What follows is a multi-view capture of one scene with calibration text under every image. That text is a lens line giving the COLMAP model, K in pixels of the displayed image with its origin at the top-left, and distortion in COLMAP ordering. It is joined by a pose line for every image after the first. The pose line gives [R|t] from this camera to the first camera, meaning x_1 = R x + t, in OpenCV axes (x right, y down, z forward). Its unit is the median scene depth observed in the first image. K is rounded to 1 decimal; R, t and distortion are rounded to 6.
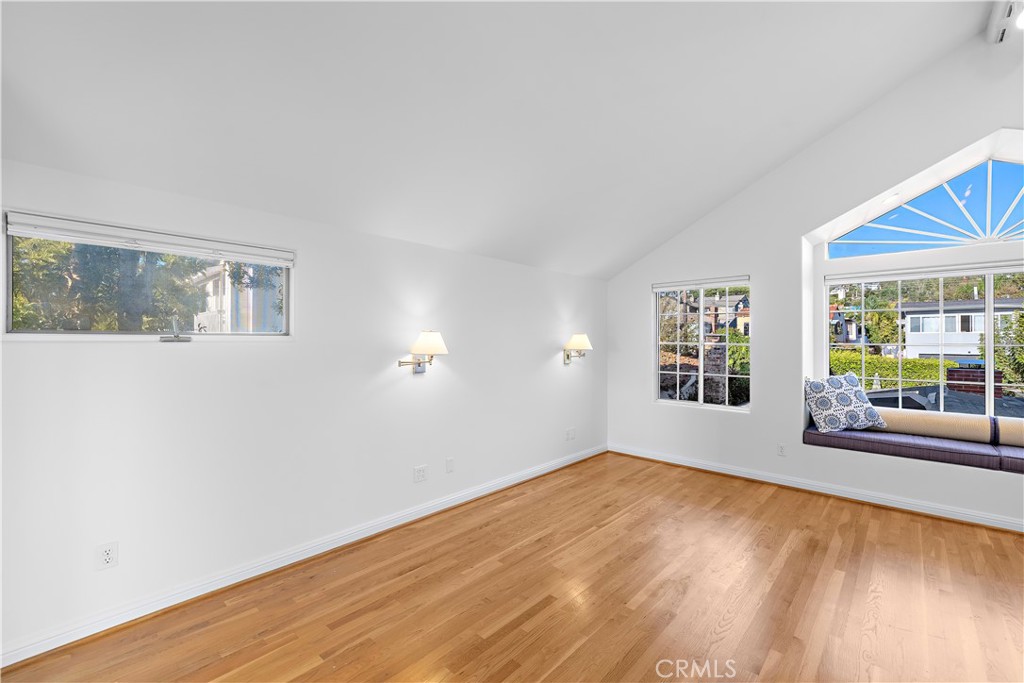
lens RADIAL K [[433.0, 0, 514.3], [0, 433.0, 340.8], [0, 0, 1]] dist [0.003352, 0.000423]
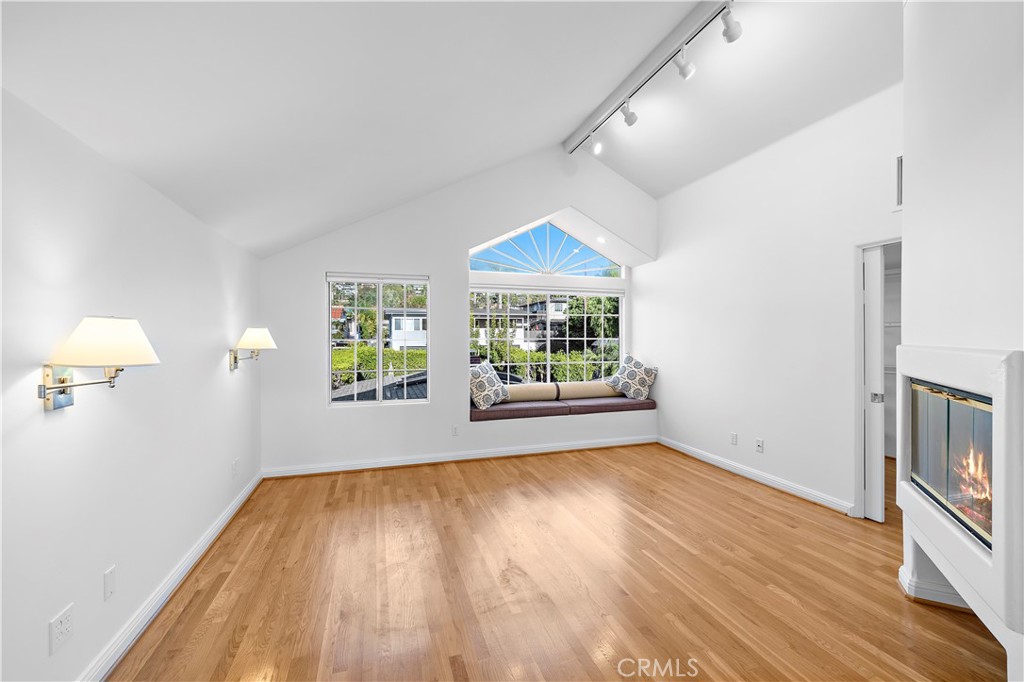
lens RADIAL K [[433.0, 0, 516.1], [0, 433.0, 339.9], [0, 0, 1]] dist [0.003352, 0.000423]
pose [[0.480914, -0.008370, 0.876728, -0.333603], [0.002719, 0.999964, 0.008055, 0.000124], [-0.876763, -0.001490, 0.480920, 0.312028]]
